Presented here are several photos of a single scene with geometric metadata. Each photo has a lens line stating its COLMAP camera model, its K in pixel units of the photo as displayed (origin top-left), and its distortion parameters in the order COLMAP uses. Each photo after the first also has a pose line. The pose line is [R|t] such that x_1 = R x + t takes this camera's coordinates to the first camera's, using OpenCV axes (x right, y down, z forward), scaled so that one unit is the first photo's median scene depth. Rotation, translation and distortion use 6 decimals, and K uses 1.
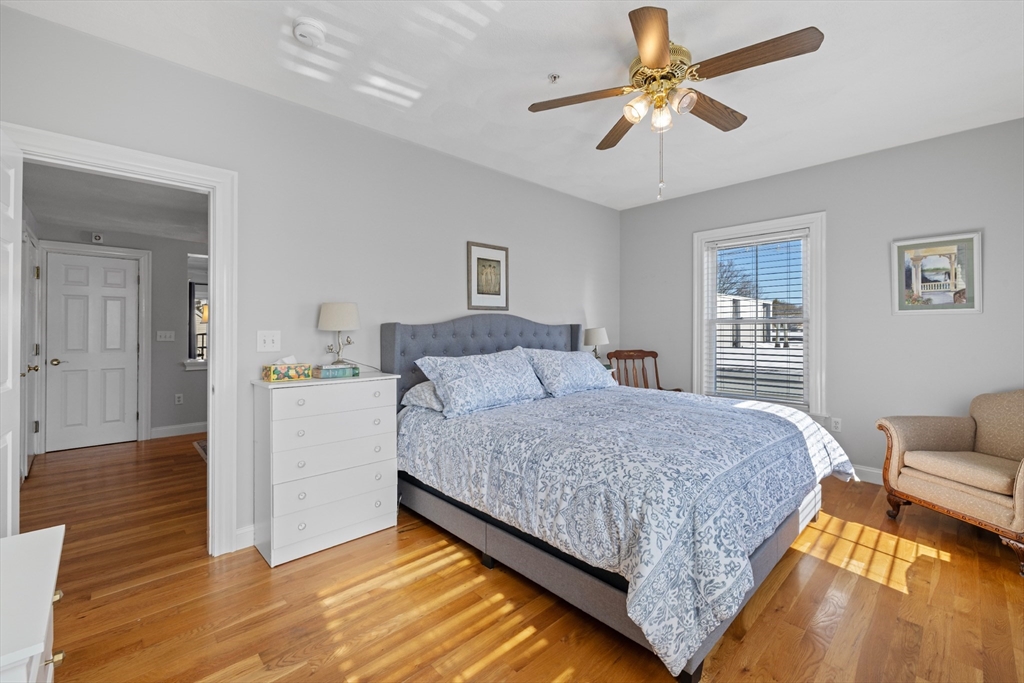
lens RADIAL K [[443.6, 0, 508.9], [0, 443.6, 332.6], [0, 0, 1]] dist [0.001068, 0.000951]
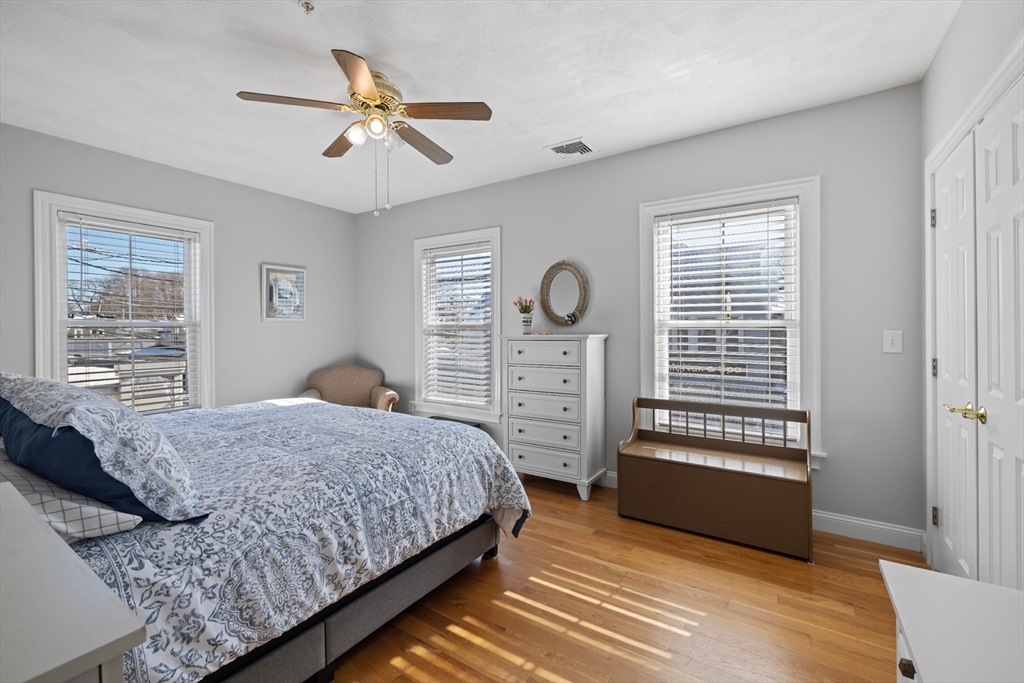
lens RADIAL K [[443.6, 0, 511.0], [0, 443.6, 332.9], [0, 0, 1]] dist [0.001068, 0.000951]
pose [[-0.251311, -0.002598, 0.967903, -0.931828], [0.012169, 0.999909, 0.005844, -0.008454], [-0.967830, 0.013247, -0.251257, 1.078188]]
